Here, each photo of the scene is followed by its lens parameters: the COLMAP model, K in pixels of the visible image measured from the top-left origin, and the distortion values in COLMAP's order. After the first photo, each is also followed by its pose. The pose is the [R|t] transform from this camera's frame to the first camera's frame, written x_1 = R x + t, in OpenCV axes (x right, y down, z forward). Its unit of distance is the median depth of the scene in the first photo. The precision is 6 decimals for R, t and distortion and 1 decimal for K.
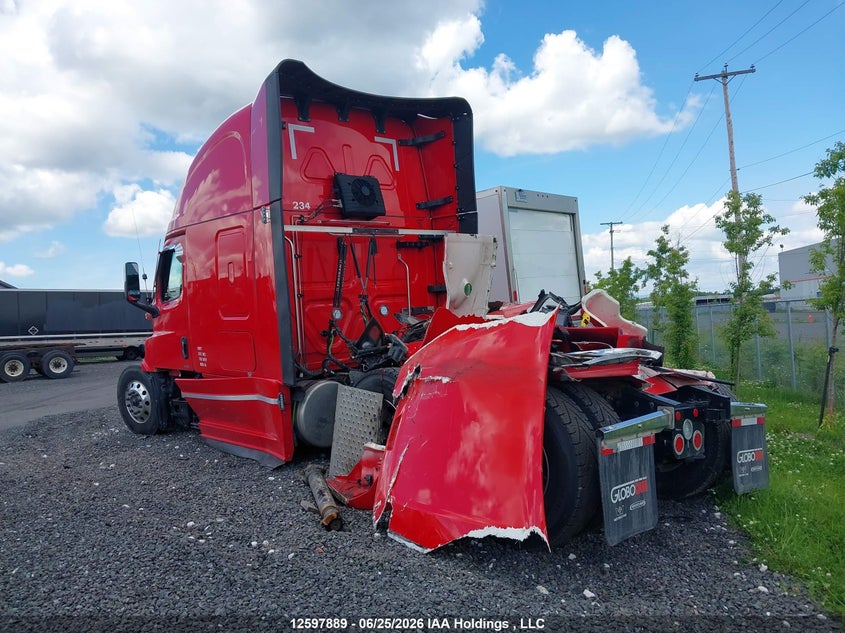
lens RADIAL K [[658.8, 0, 419.1], [0, 658.8, 321.8], [0, 0, 1]] dist [0.010527, -0.024073]
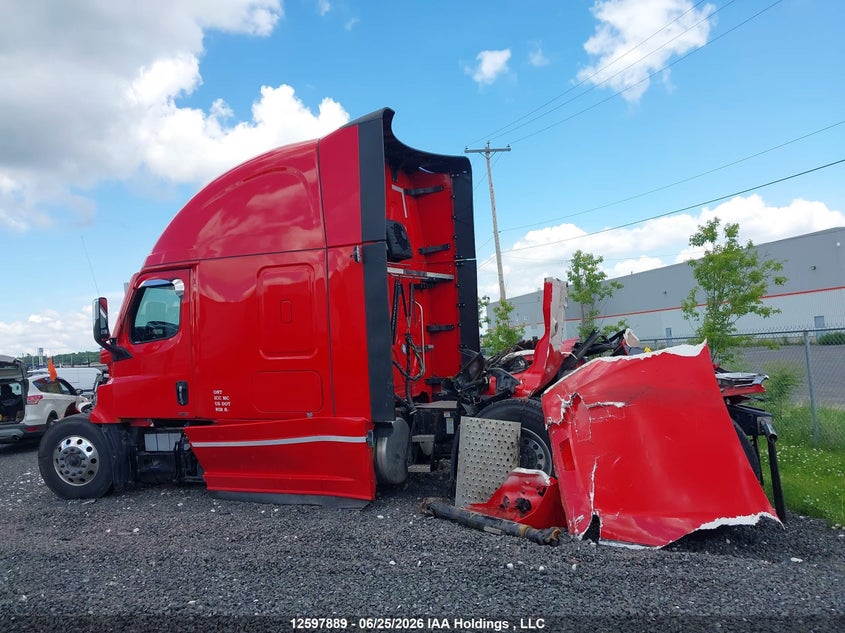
lens RADIAL K [[658.8, 0, 414.5], [0, 658.8, 315.3], [0, 0, 1]] dist [0.010527, -0.024073]
pose [[0.915542, 0.014158, 0.401973, -0.440472], [0.017947, 0.996947, -0.075991, 0.008140], [-0.401822, 0.076787, 0.912493, 0.038478]]
